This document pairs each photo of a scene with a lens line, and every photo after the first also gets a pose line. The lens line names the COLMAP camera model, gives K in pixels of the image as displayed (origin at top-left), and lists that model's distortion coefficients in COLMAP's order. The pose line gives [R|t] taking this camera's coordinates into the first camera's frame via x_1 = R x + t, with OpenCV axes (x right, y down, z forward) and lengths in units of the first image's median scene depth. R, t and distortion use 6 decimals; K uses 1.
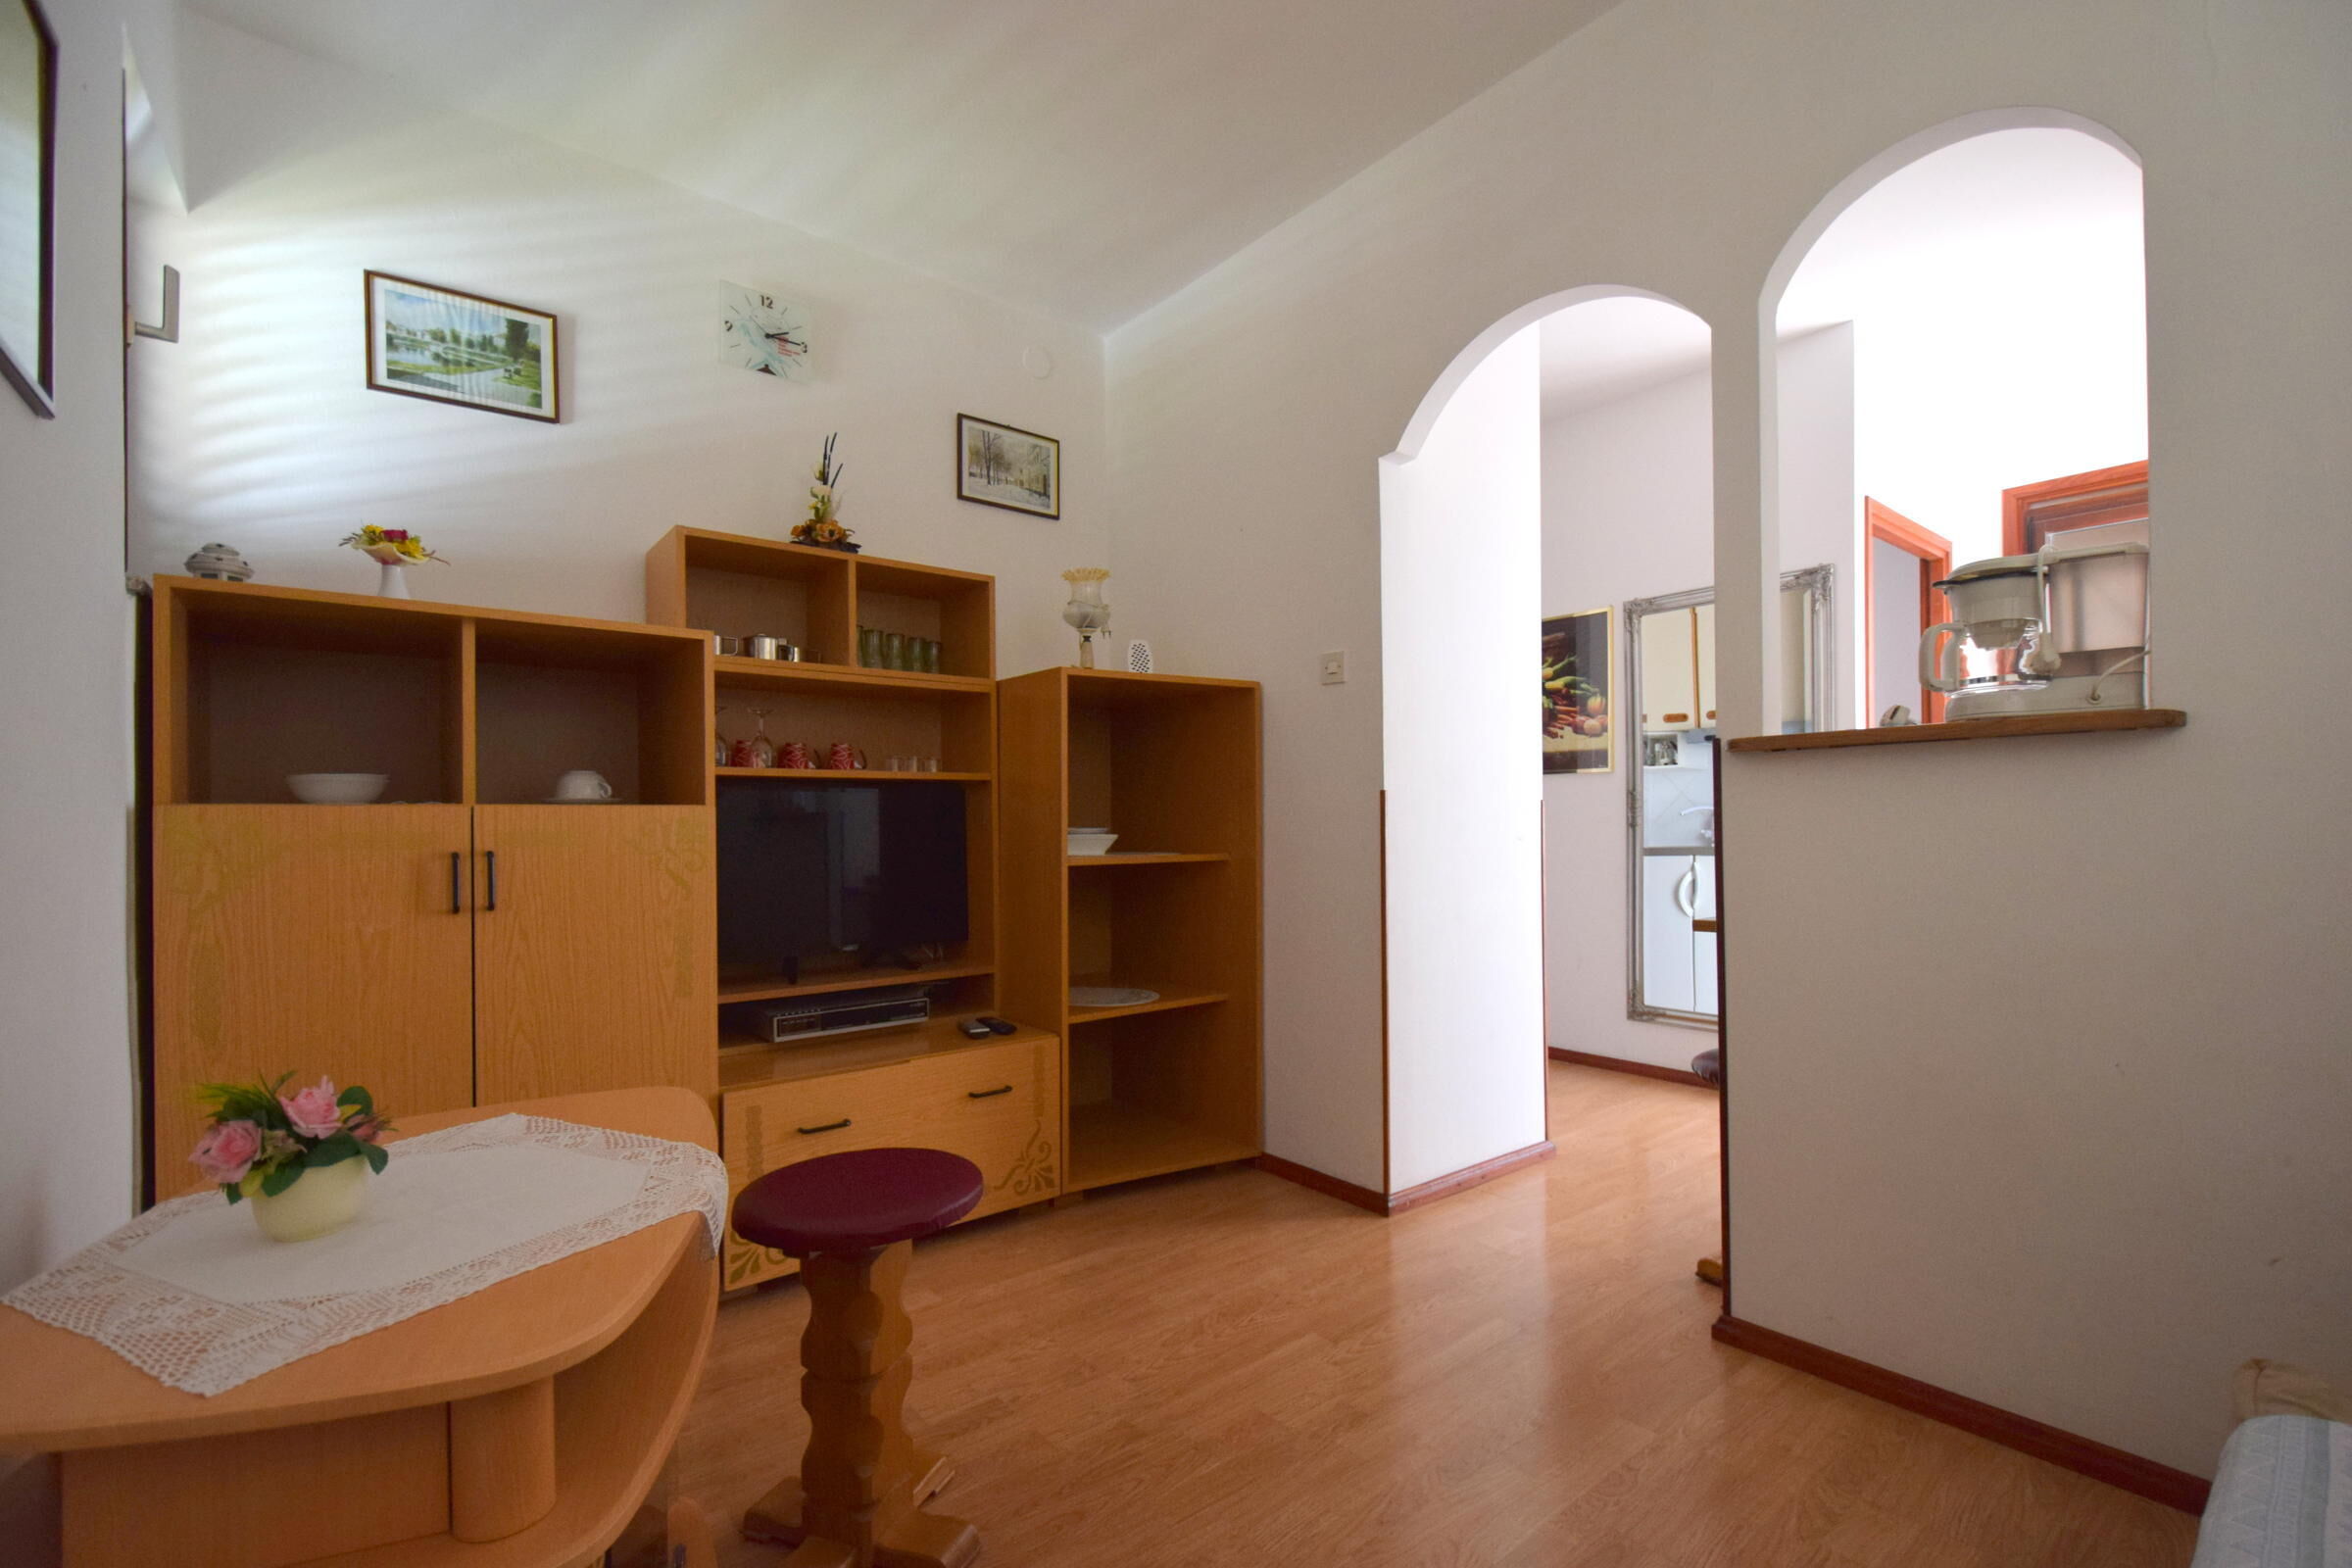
lens RADIAL K [[1028.5, 0, 1106.0], [0, 1028.5, 833.9], [0, 0, 1]] dist [-0.000388, -0.004179]
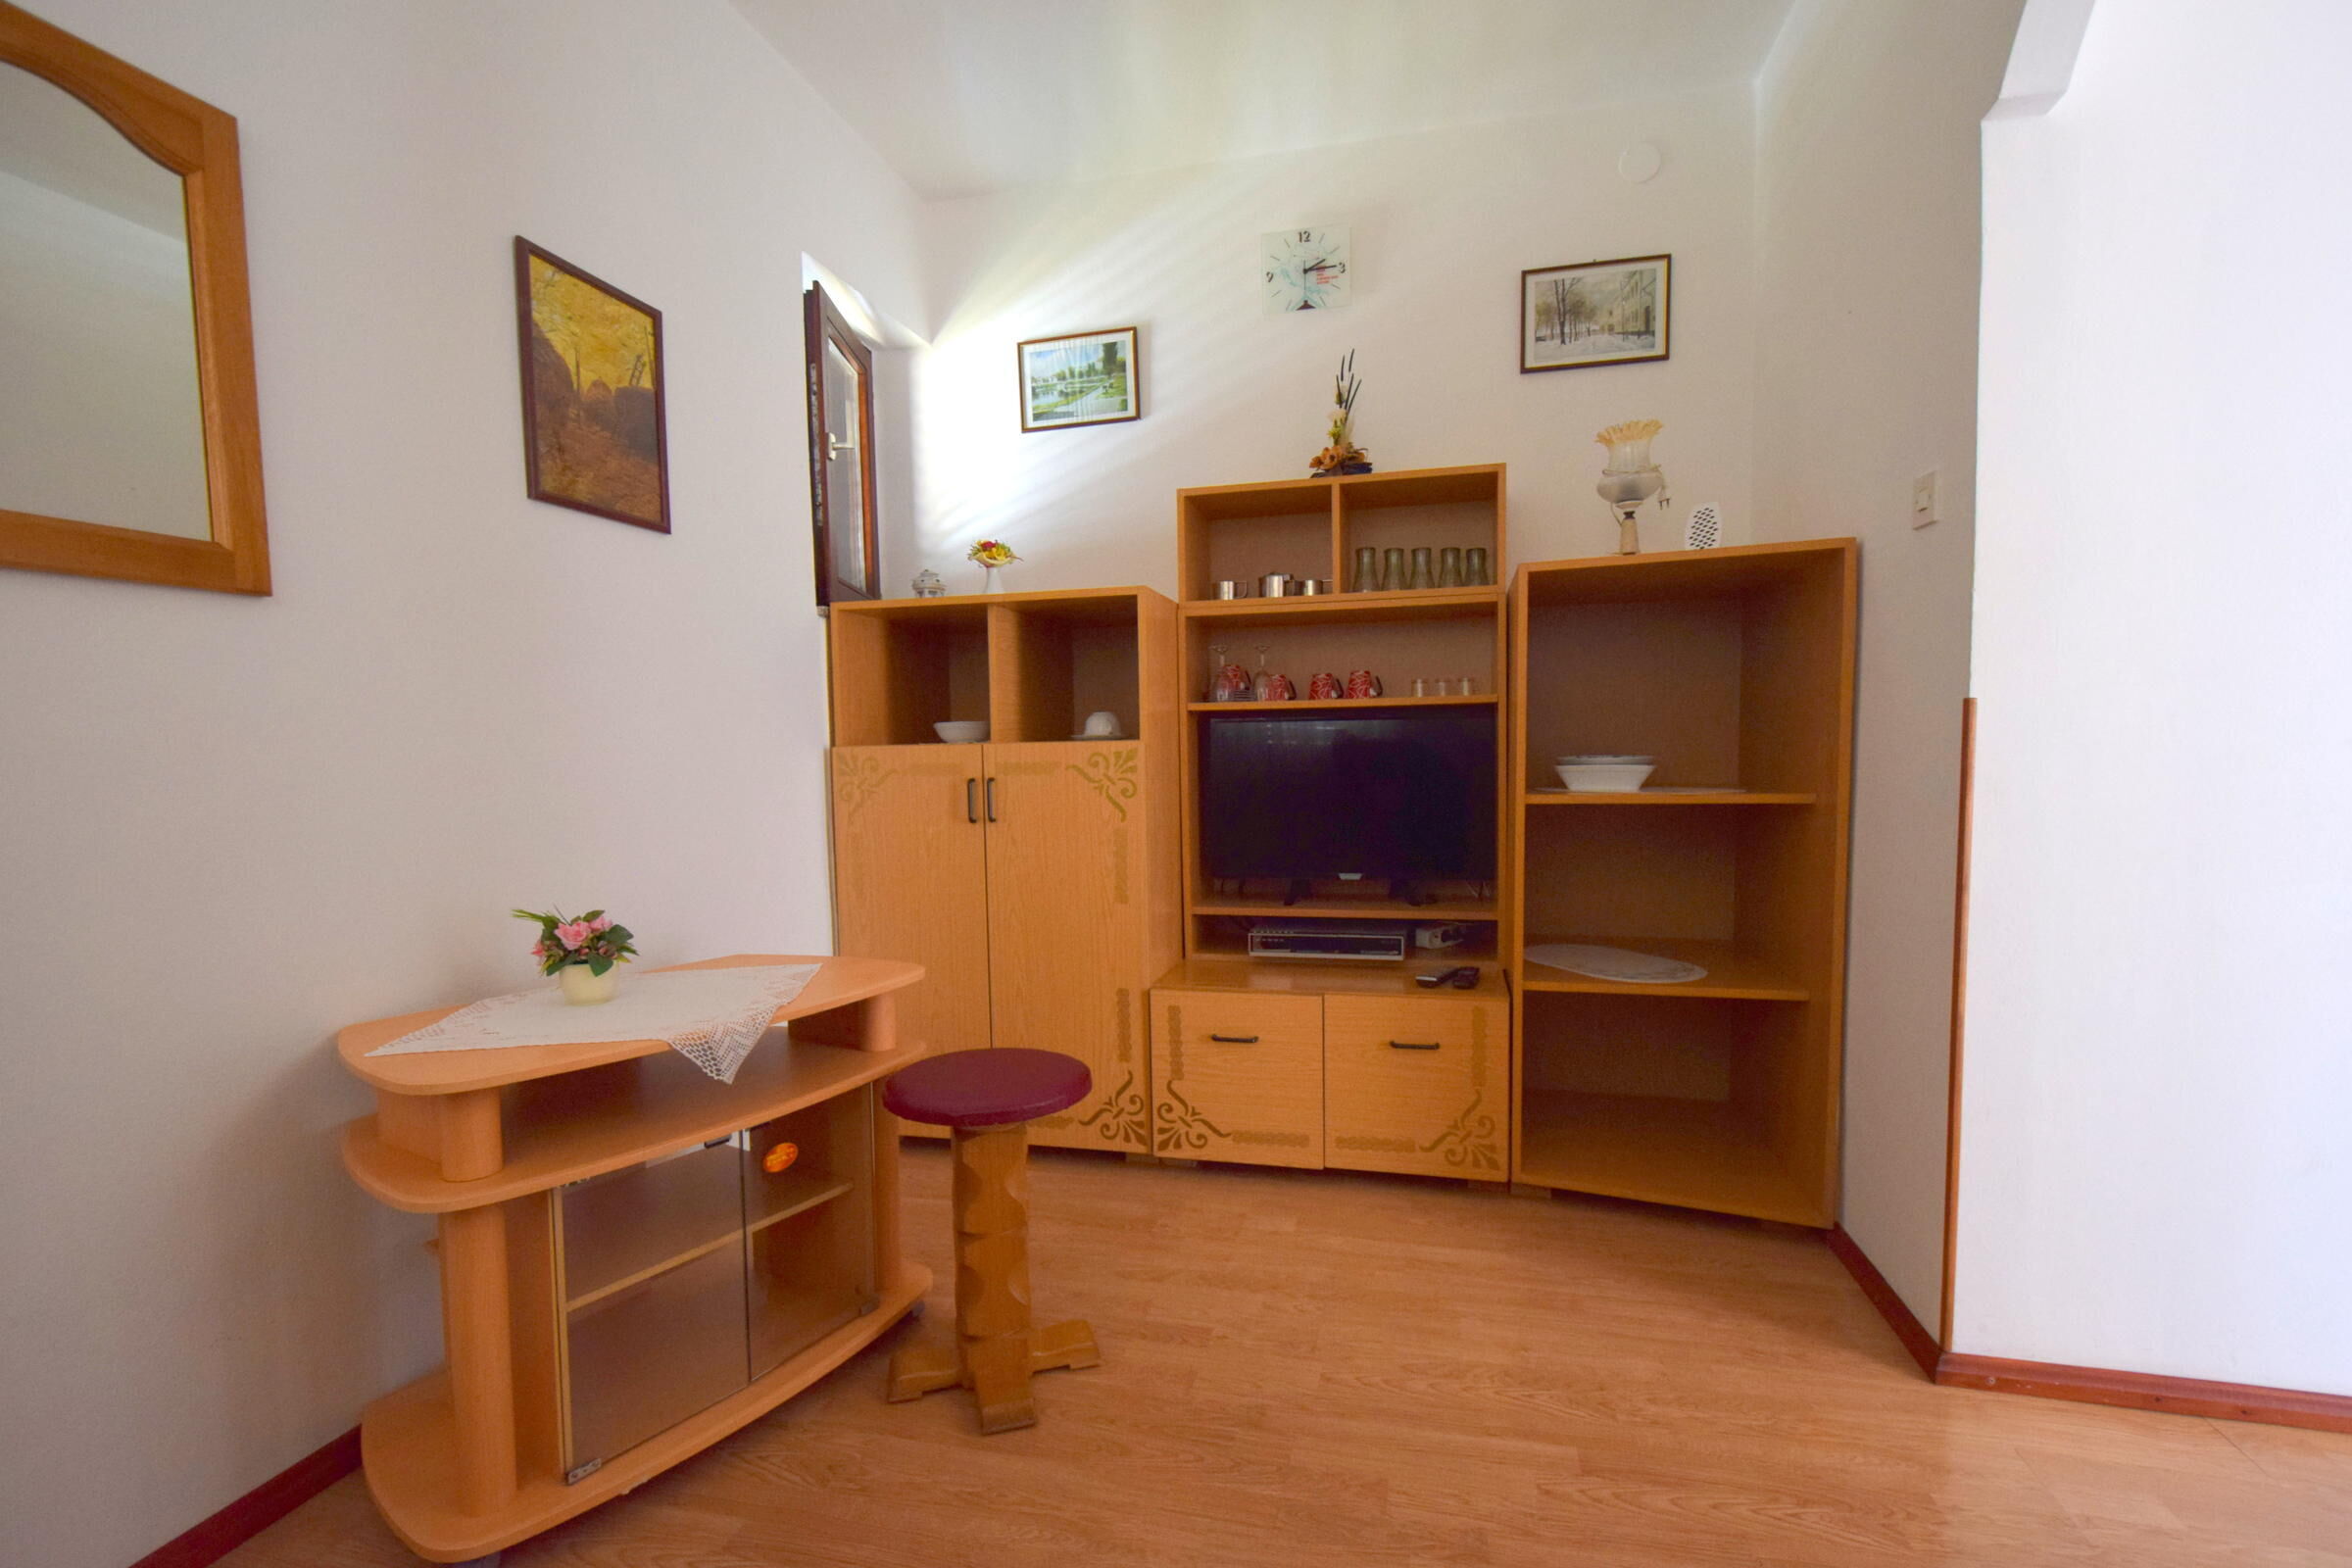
lens RADIAL K [[1028.5, 0, 1194.9], [0, 1028.5, 828.0], [0, 0, 1]] dist [-0.000388, -0.004179]
pose [[0.621450, 0.058545, -0.781263, 0.458759], [0.004968, 0.996889, 0.078656, -0.016767], [0.783438, -0.052762, 0.619226, 0.272992]]
